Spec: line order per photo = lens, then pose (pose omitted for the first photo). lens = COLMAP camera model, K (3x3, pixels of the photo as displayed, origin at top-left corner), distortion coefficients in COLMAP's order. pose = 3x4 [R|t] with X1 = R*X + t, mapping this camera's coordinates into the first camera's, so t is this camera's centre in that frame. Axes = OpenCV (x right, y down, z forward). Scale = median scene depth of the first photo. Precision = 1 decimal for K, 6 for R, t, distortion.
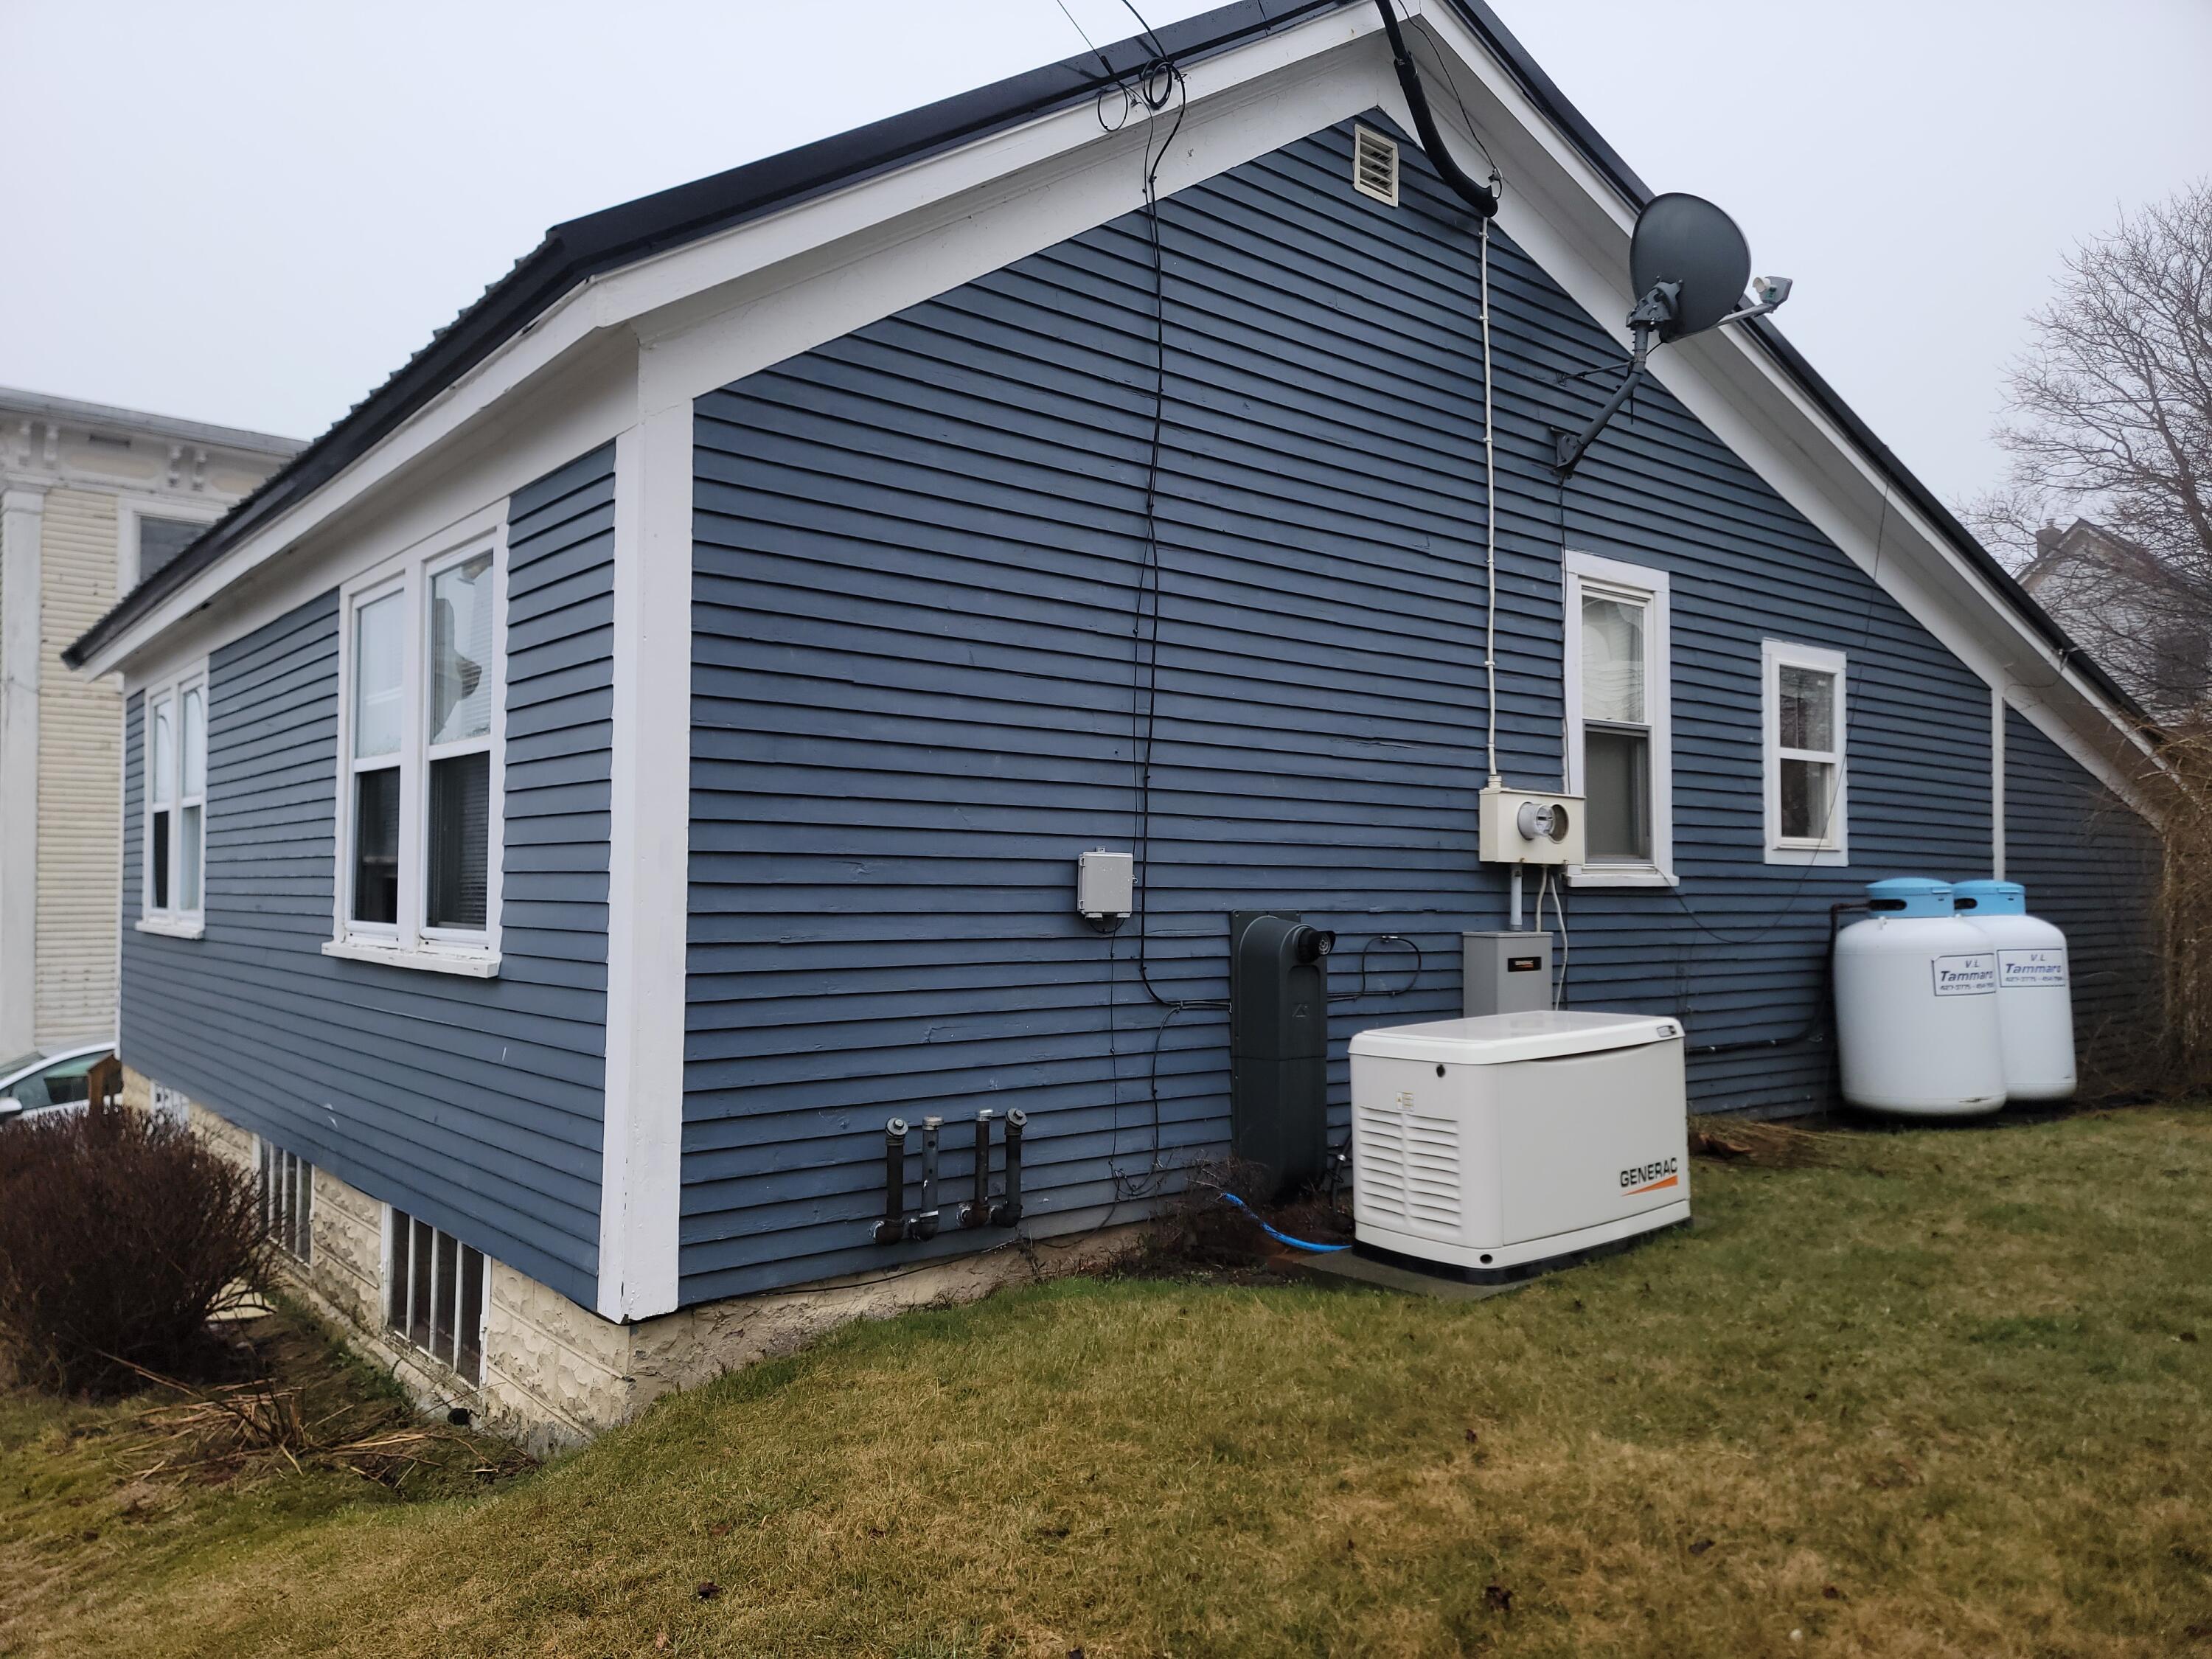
lens RADIAL K [[1538.0, 0, 1097.1], [0, 1538.0, 837.6], [0, 0, 1]] dist [0.073382, -0.014825]
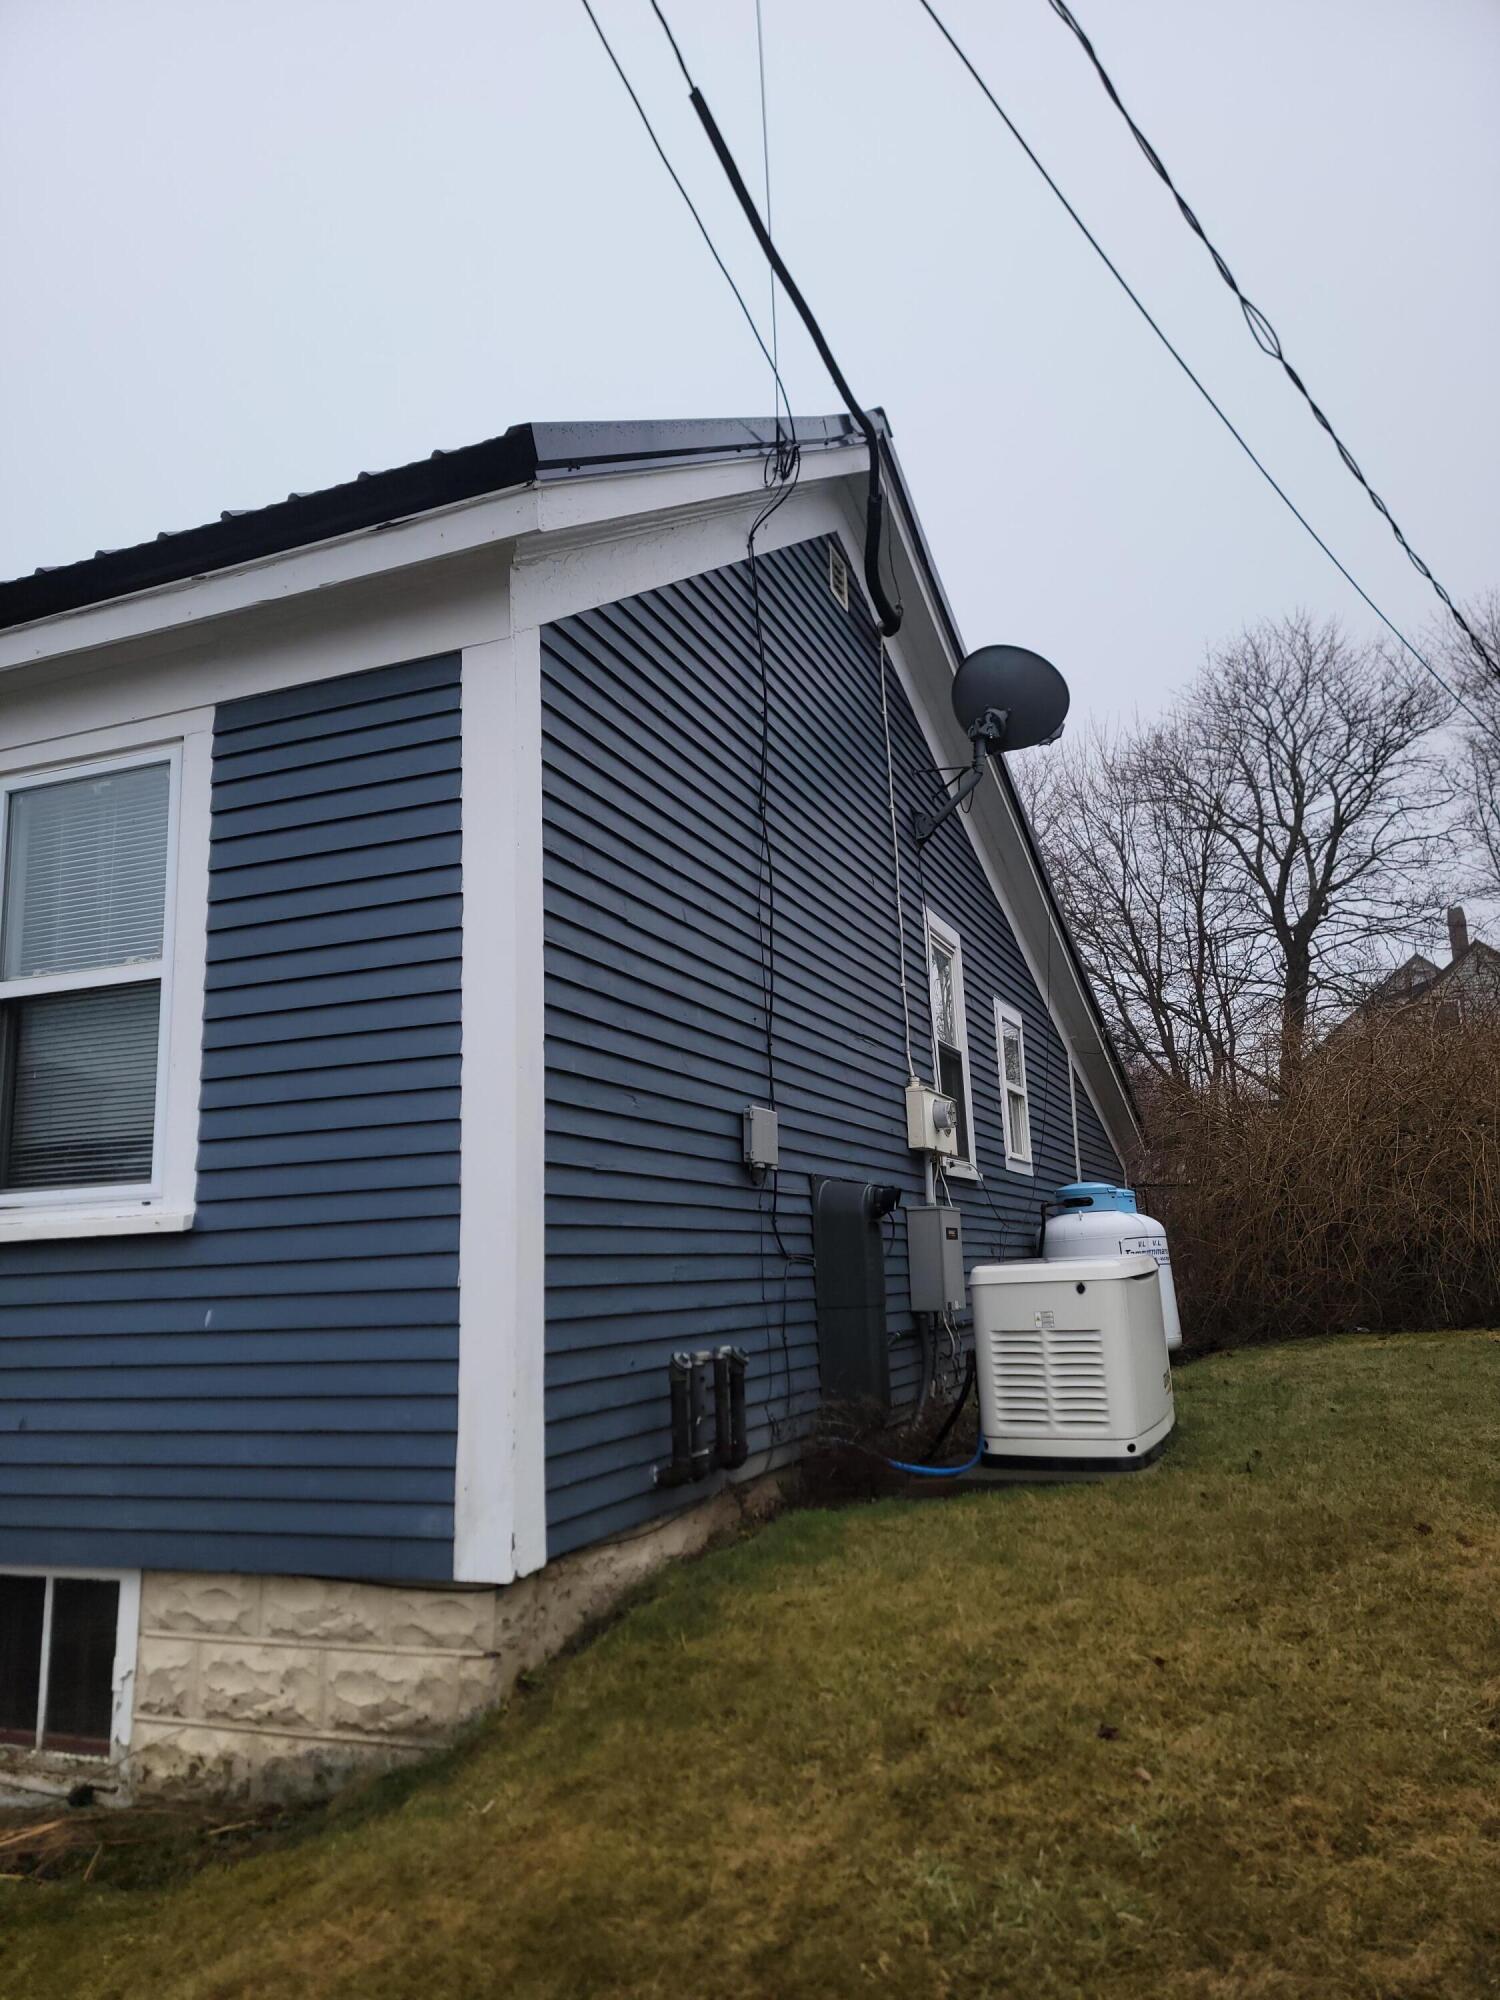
lens RADIAL K [[1390.6, 0, 739.8], [0, 1390.6, 1009.8], [0, 0, 1]] dist [0.073382, -0.014825]
pose [[0.883857, 0.054082, 0.464621, -0.485705], [0.020277, 0.987930, -0.153568, 0.095052], [-0.467318, 0.145153, 0.872092, 0.154042]]
